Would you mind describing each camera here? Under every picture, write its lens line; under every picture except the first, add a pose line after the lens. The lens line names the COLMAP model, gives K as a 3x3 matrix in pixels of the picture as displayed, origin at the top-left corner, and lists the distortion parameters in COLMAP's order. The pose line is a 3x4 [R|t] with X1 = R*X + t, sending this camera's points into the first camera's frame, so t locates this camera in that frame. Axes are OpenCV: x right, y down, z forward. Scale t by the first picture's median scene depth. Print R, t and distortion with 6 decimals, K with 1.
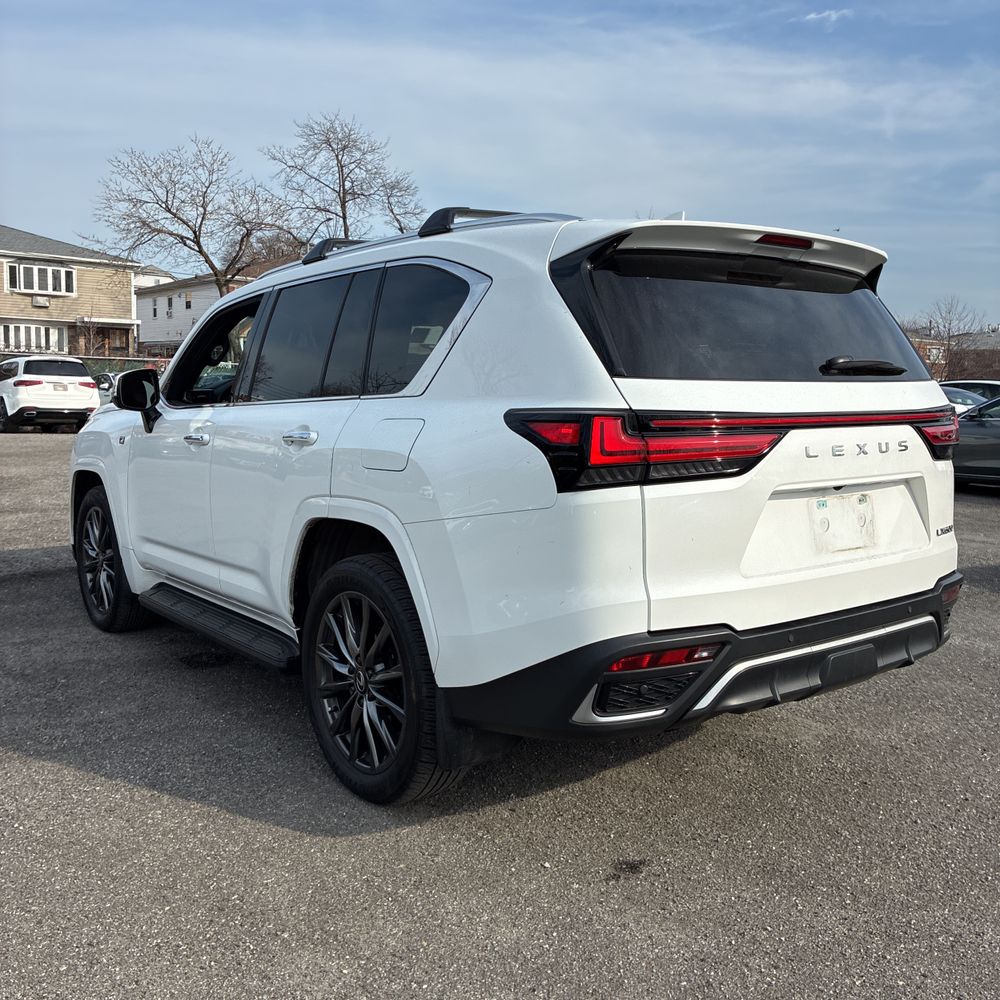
lens RADIAL K [[1045.2, 0, 499.1], [0, 1045.2, 488.8], [0, 0, 1]] dist [0.040498, -0.010310]
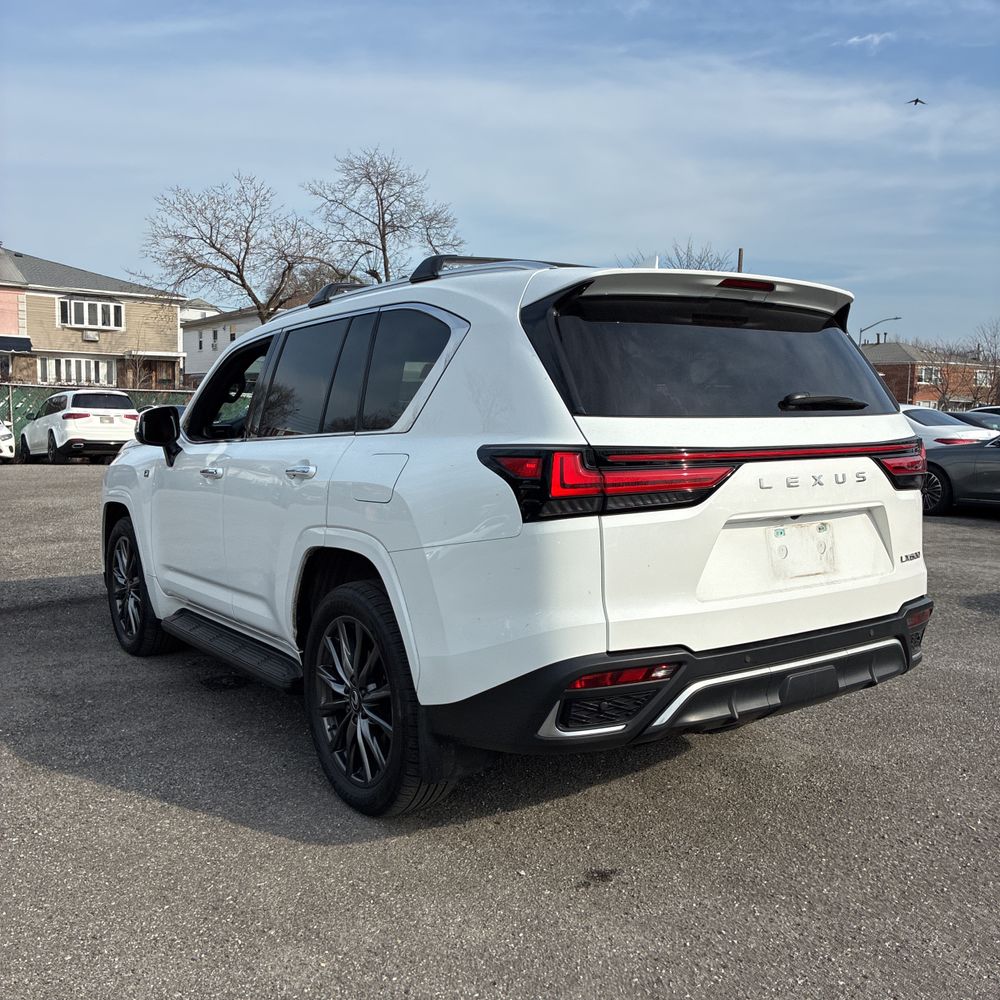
lens RADIAL K [[1050.2, 0, 499.2], [0, 1050.2, 498.1], [0, 0, 1]] dist [0.031537, 0.007653]
pose [[0.999048, -0.004704, -0.043361, 0.066660], [0.003944, 0.999837, -0.017611, -0.002355], [0.043437, 0.017423, 0.998904, -0.070213]]
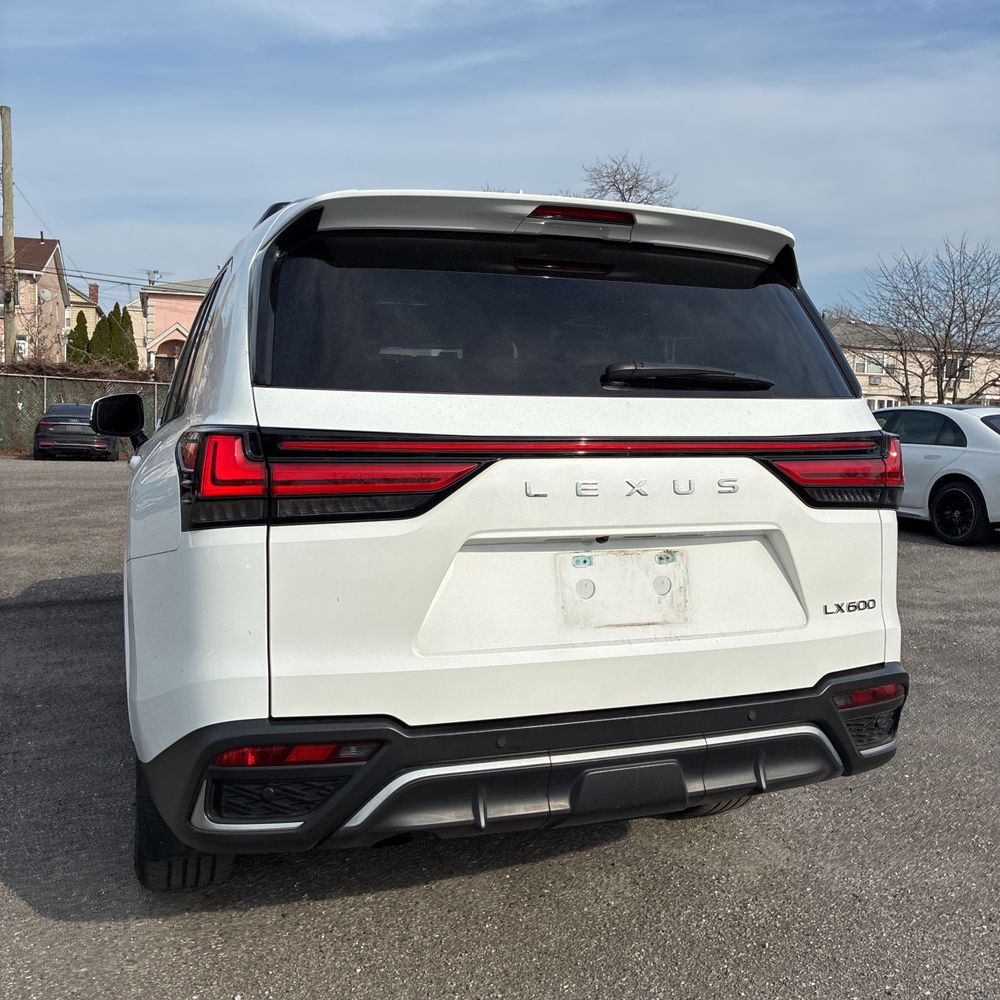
lens RADIAL K [[1034.9, 0, 500.2], [0, 1034.9, 478.0], [0, 0, 1]] dist [0.038349, -0.021659]
pose [[0.951711, 0.022505, -0.306169, 0.446508], [-0.036849, 0.998473, -0.041149, -0.010875], [0.304775, 0.050444, 0.951088, 0.271282]]
